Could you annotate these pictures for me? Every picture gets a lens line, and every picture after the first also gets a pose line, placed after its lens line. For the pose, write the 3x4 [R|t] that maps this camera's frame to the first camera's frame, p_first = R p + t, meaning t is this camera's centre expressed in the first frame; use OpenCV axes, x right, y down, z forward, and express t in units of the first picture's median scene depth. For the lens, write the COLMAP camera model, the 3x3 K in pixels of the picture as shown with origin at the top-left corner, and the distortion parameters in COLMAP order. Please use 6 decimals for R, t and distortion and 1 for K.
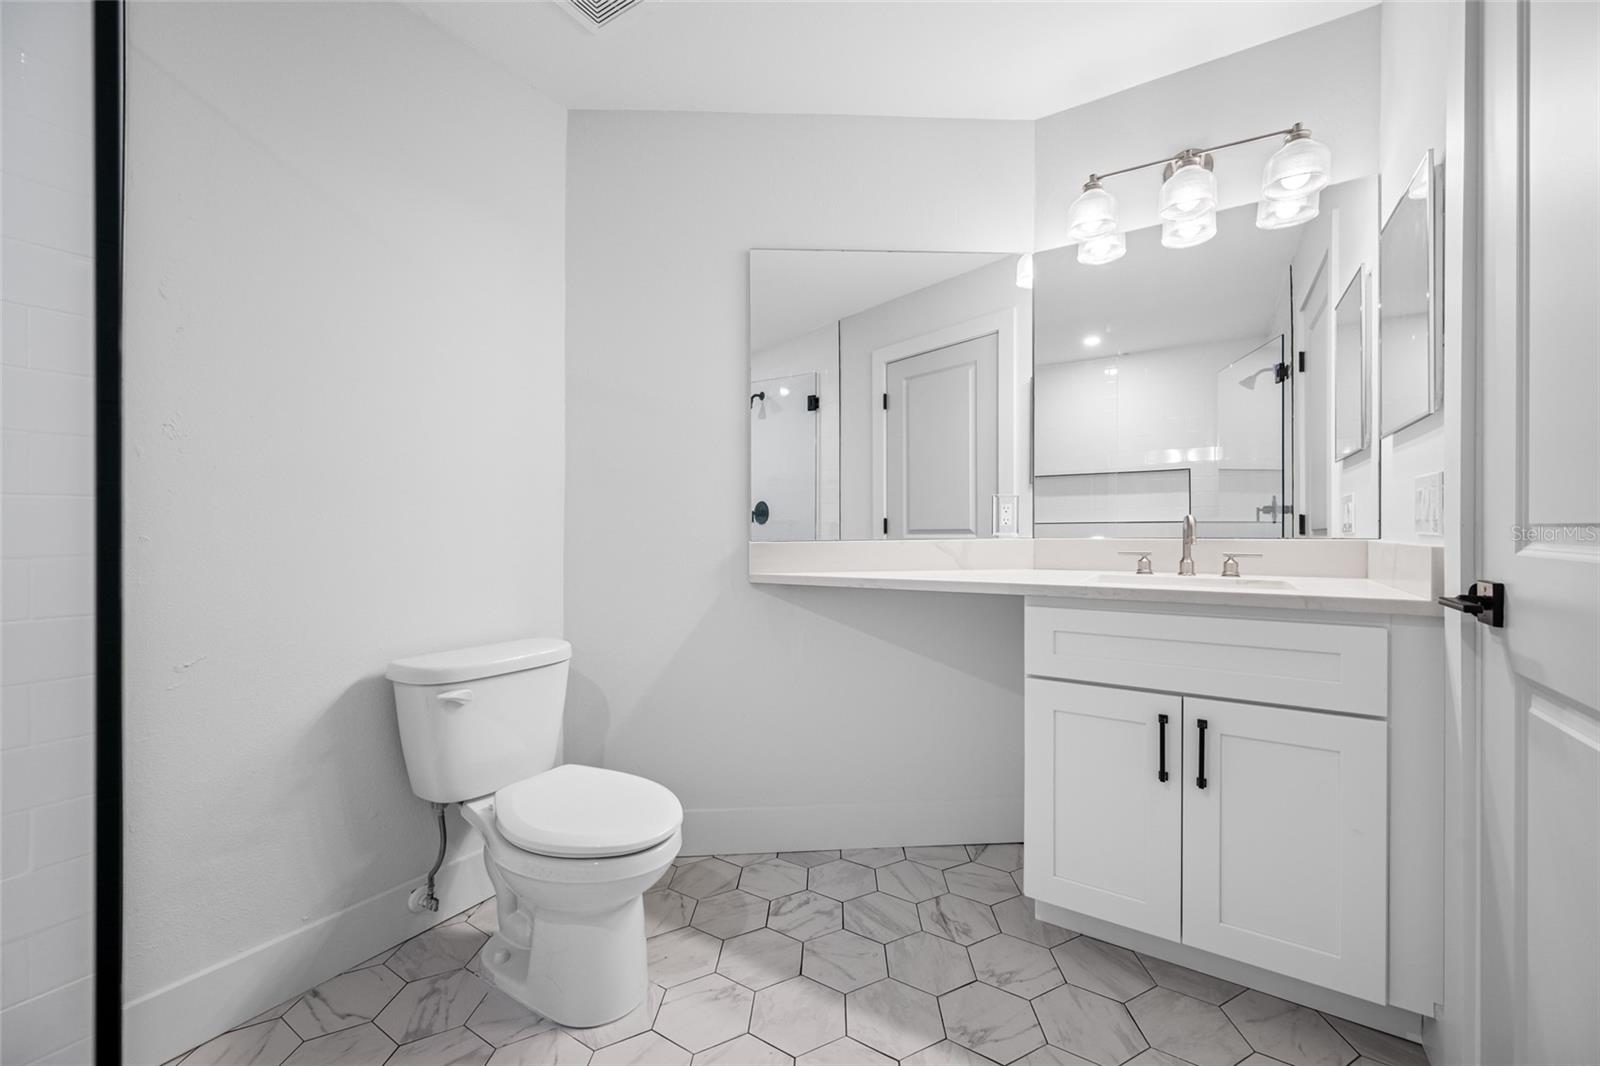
lens RADIAL K [[633.3, 0, 798.1], [0, 633.3, 528.9], [0, 0, 1]] dist [0.003552, -0.001143]
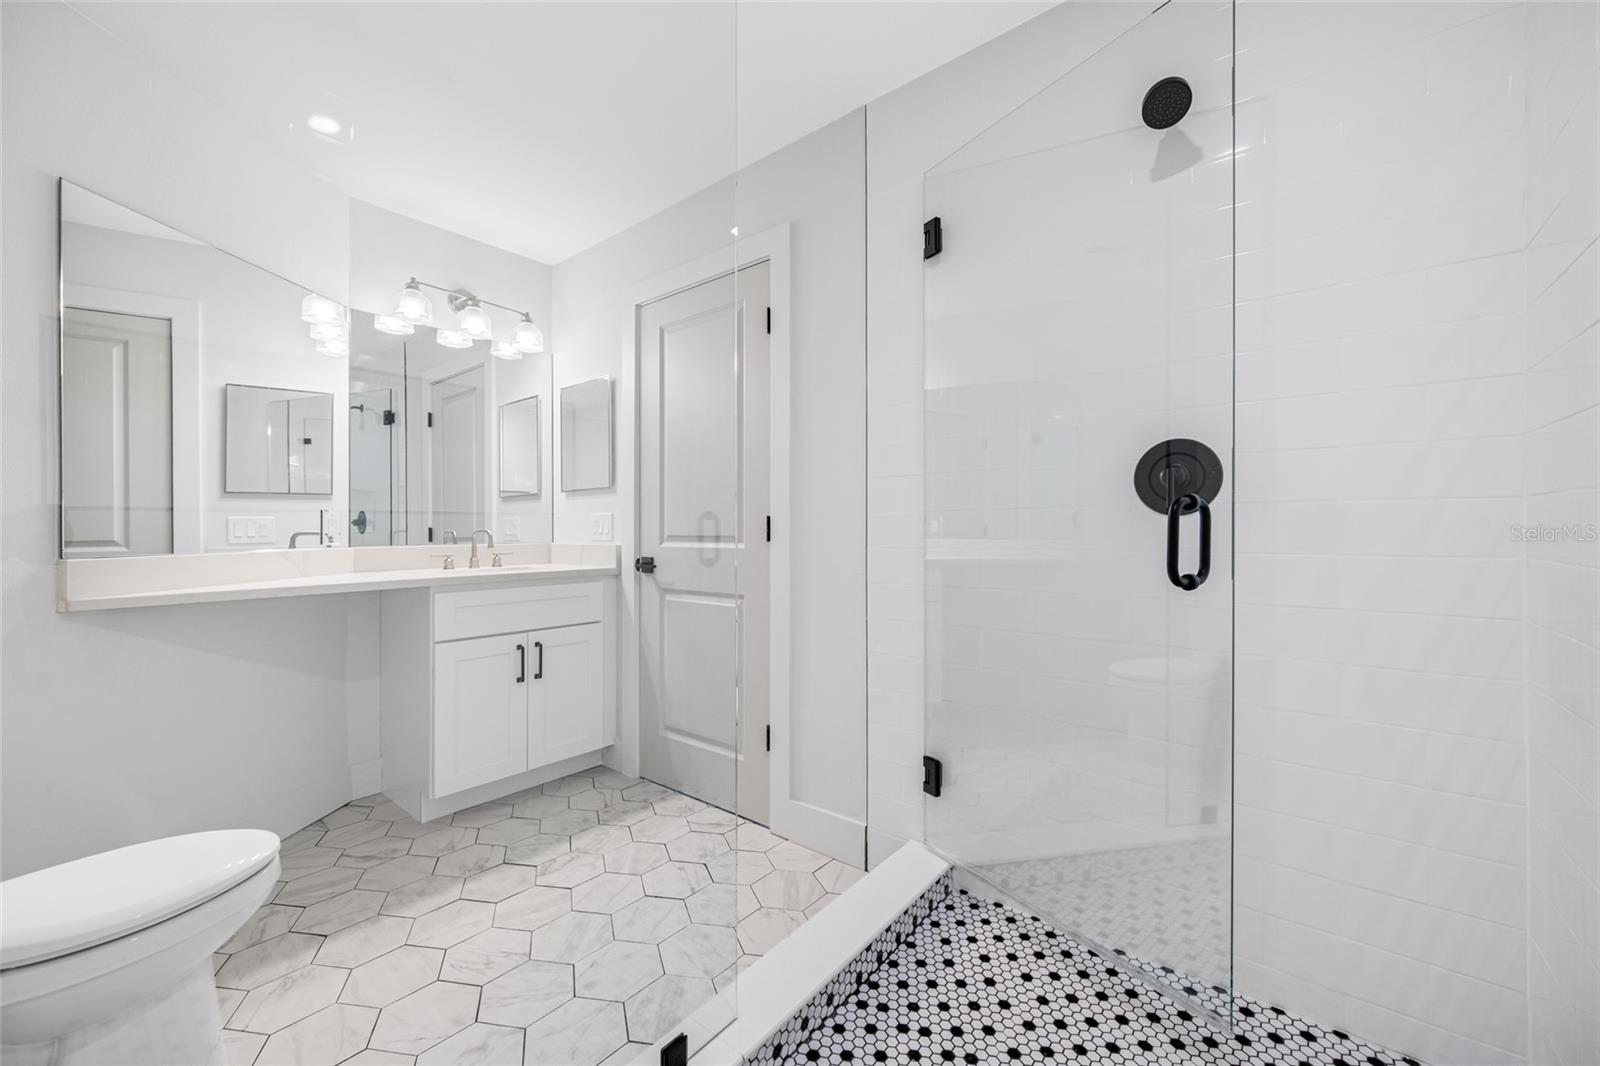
lens RADIAL K [[633.3, 0, 794.8], [0, 633.3, 535.8], [0, 0, 1]] dist [0.003552, -0.001143]
pose [[0.115897, -0.000822, 0.993261, -0.952509], [0.004793, 0.999988, 0.000269, -0.003502], [-0.993250, 0.004730, 0.115899, 0.038348]]
